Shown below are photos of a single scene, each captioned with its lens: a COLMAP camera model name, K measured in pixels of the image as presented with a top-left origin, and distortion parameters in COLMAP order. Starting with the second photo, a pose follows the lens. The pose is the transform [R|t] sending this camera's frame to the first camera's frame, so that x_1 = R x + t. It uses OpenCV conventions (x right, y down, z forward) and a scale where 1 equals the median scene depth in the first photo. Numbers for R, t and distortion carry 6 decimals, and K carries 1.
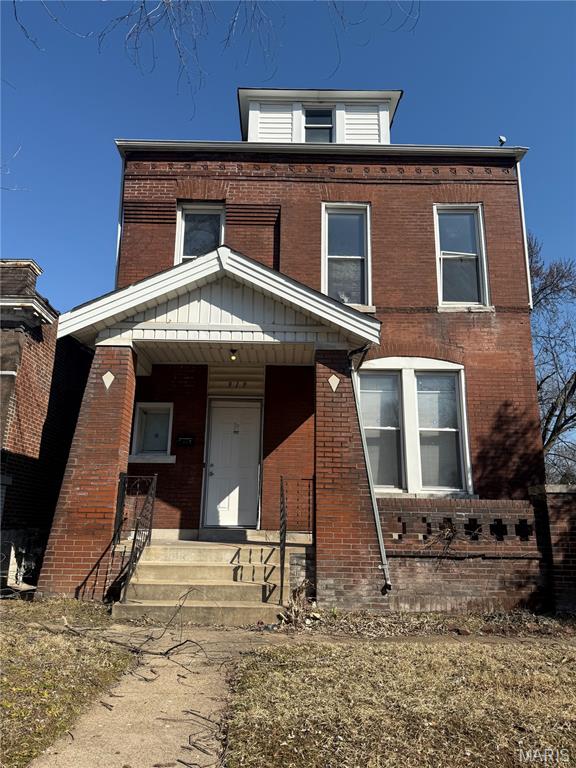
lens RADIAL K [[534.3, 0, 288.0], [0, 534.3, 384.0], [0, 0, 1]] dist [0.075309, -0.002203]
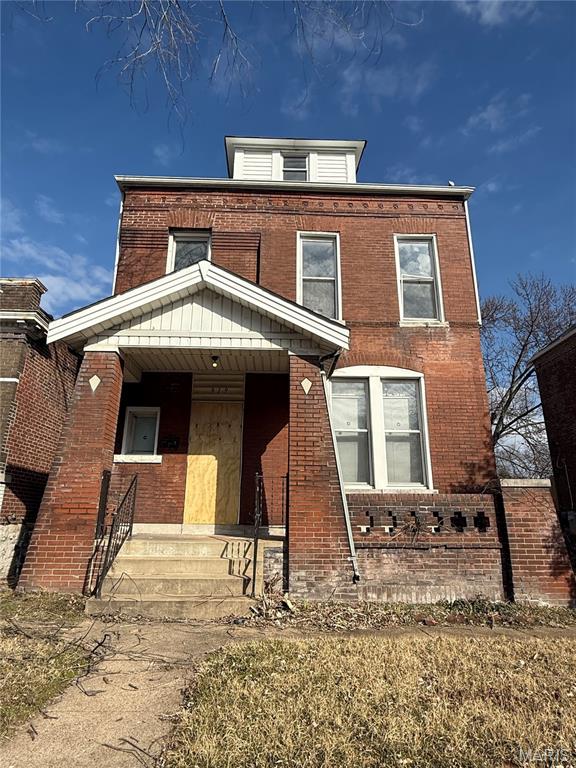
lens RADIAL K [[438.2, 0, 288.0], [0, 438.2, 384.0], [0, 0, 1]] dist [-0.001625, 0.039842]
pose [[0.999580, 0.001907, 0.028916, 0.022266], [-0.000688, 0.999114, -0.042091, 0.029048], [-0.028970, 0.042053, 0.998695, 0.115534]]
